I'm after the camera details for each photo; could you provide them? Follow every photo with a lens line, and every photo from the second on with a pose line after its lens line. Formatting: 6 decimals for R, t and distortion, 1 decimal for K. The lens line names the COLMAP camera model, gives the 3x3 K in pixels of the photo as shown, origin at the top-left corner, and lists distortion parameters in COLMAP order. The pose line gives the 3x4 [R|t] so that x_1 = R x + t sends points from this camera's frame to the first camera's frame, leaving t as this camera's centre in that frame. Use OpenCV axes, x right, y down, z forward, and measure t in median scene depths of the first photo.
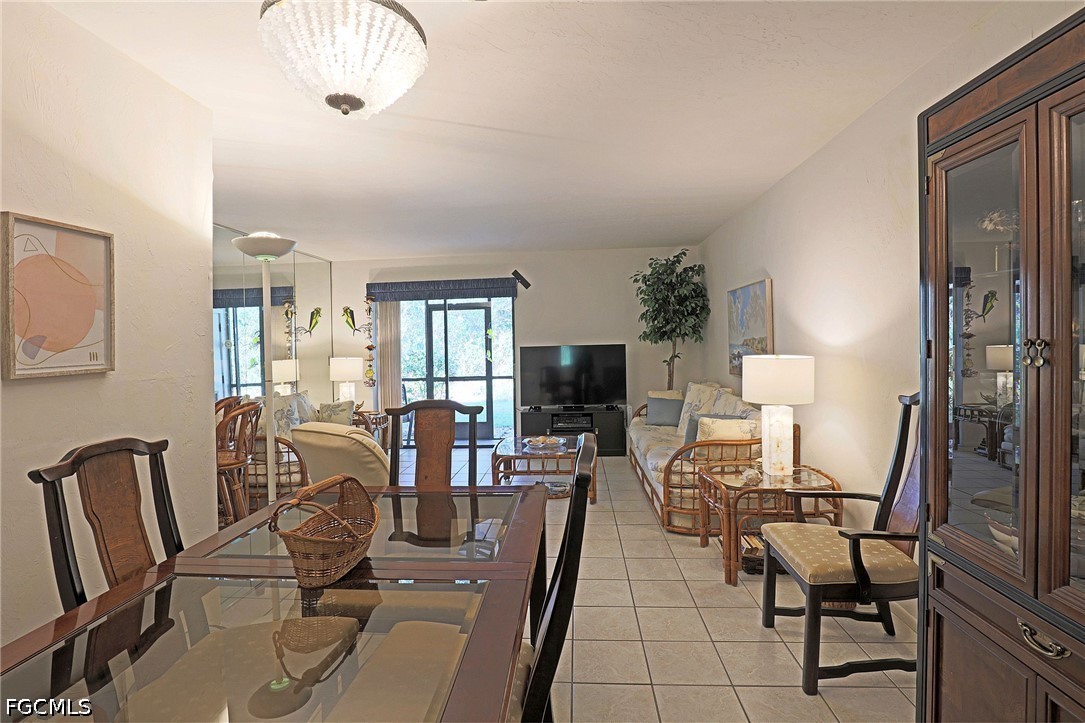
lens RADIAL K [[533.1, 0, 528.6], [0, 533.1, 336.3], [0, 0, 1]] dist [-0.031406, 0.000544]
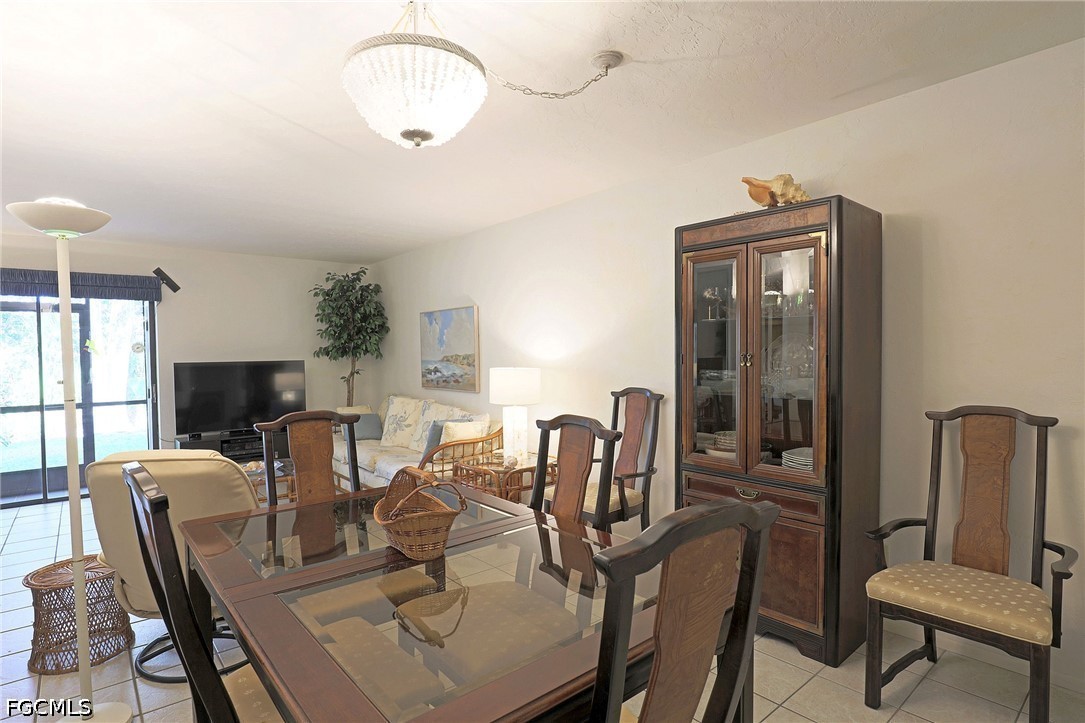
lens RADIAL K [[559.0, 0, 544.9], [0, 559.0, 375.4], [0, 0, 1]] dist [-0.029471, -0.000327]
pose [[0.702404, -0.011939, 0.711679, -0.225095], [-0.013184, 0.999470, 0.029780, 0.006299], [-0.711657, -0.030300, 0.701874, -0.005447]]
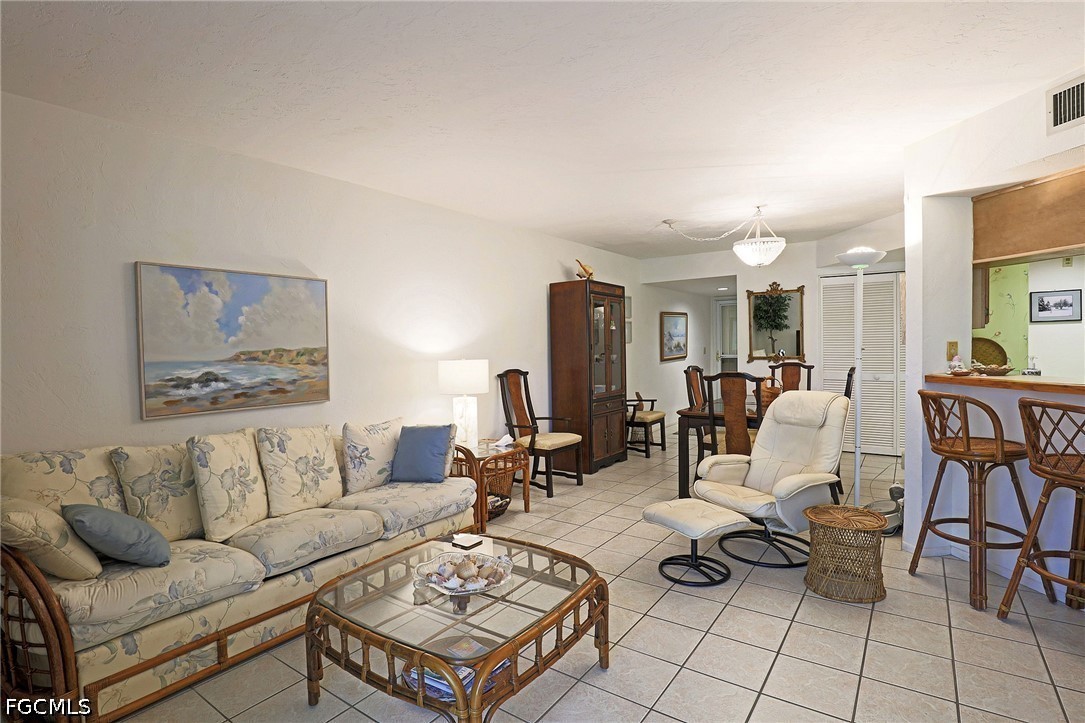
lens RADIAL K [[552.3, 0, 538.7], [0, 552.3, 357.2], [0, 0, 1]] dist [-0.004196, -0.000111]
pose [[-0.859901, 0.030888, 0.509525, -0.199633], [0.035010, 0.999386, -0.001500, 0.019675], [-0.509259, 0.016549, -0.860454, 1.042186]]
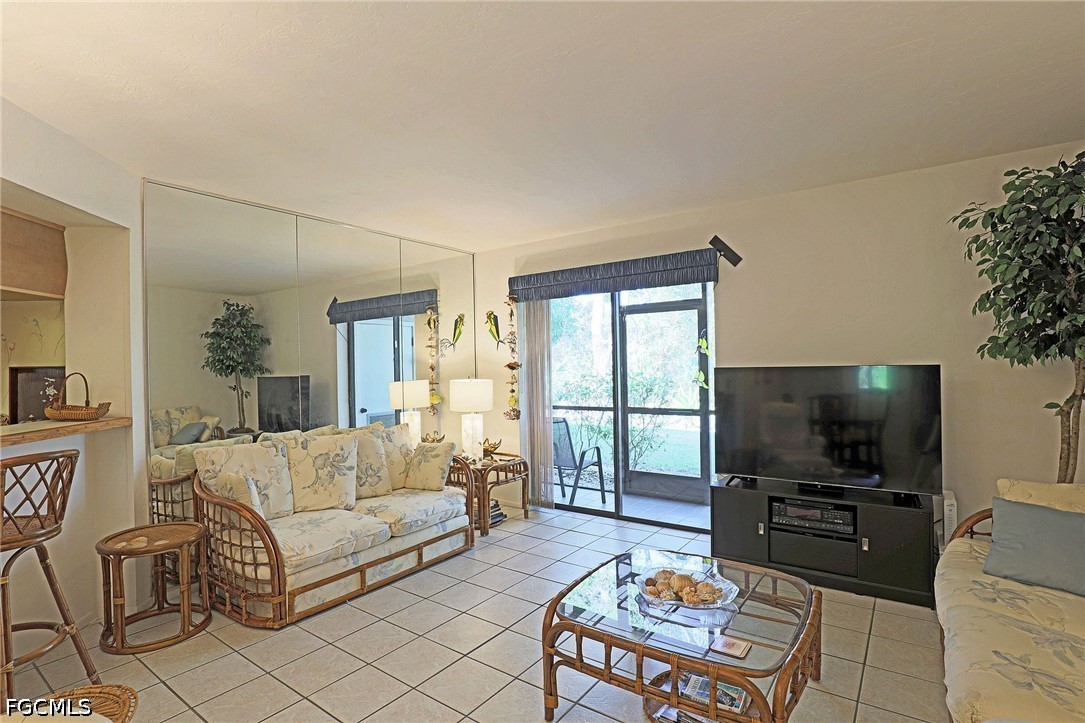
lens RADIAL K [[524.8, 0, 543.4], [0, 524.8, 363.3], [0, 0, 1]] dist [-0.033514, 0.005057]
pose [[0.858620, 0.007289, -0.512561, 0.116718], [0.005649, 0.999704, 0.023680, 0.001218], [0.512582, -0.023227, 0.858324, 0.439607]]
